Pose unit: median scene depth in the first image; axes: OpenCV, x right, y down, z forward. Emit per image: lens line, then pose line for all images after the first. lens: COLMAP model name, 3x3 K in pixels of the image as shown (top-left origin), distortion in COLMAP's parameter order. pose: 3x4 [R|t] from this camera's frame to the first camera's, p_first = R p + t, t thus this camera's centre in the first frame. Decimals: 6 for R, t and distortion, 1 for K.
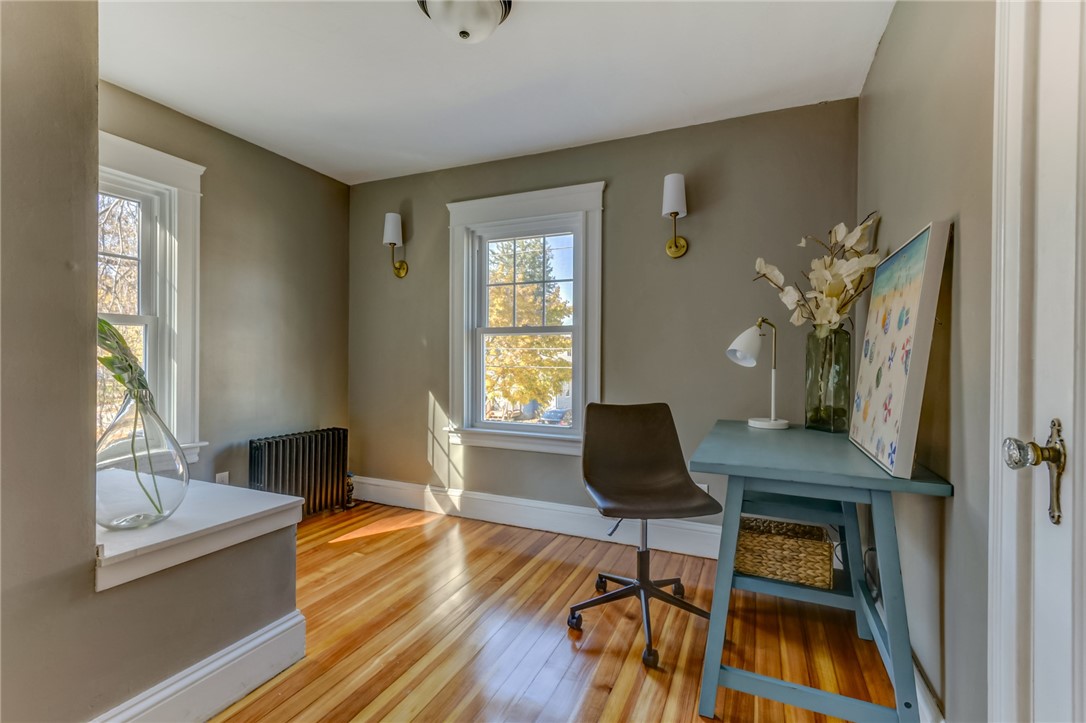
lens RADIAL K [[492.5, 0, 535.8], [0, 492.5, 360.0], [0, 0, 1]] dist [0.014053, -0.005290]
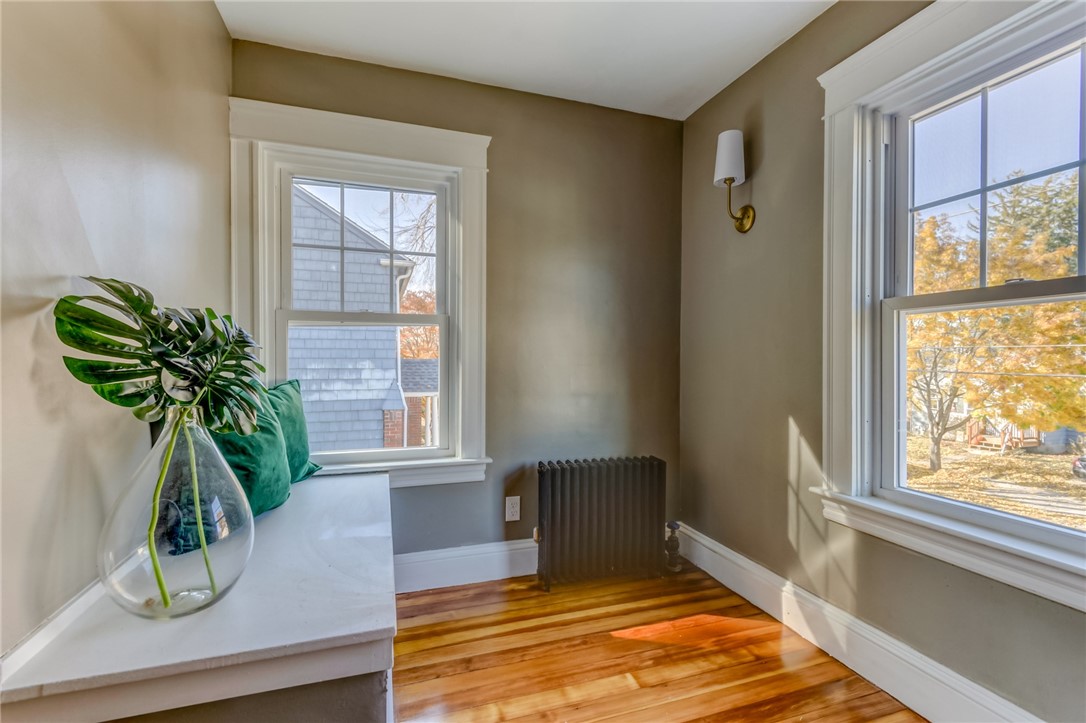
lens RADIAL K [[492.5, 0, 538.0], [0, 492.5, 359.6], [0, 0, 1]] dist [0.014053, -0.005290]
pose [[0.680115, -0.001441, -0.733104, 0.009474], [-0.003073, 0.999984, -0.004816, -0.000868], [0.733099, 0.005528, 0.680099, 0.387850]]
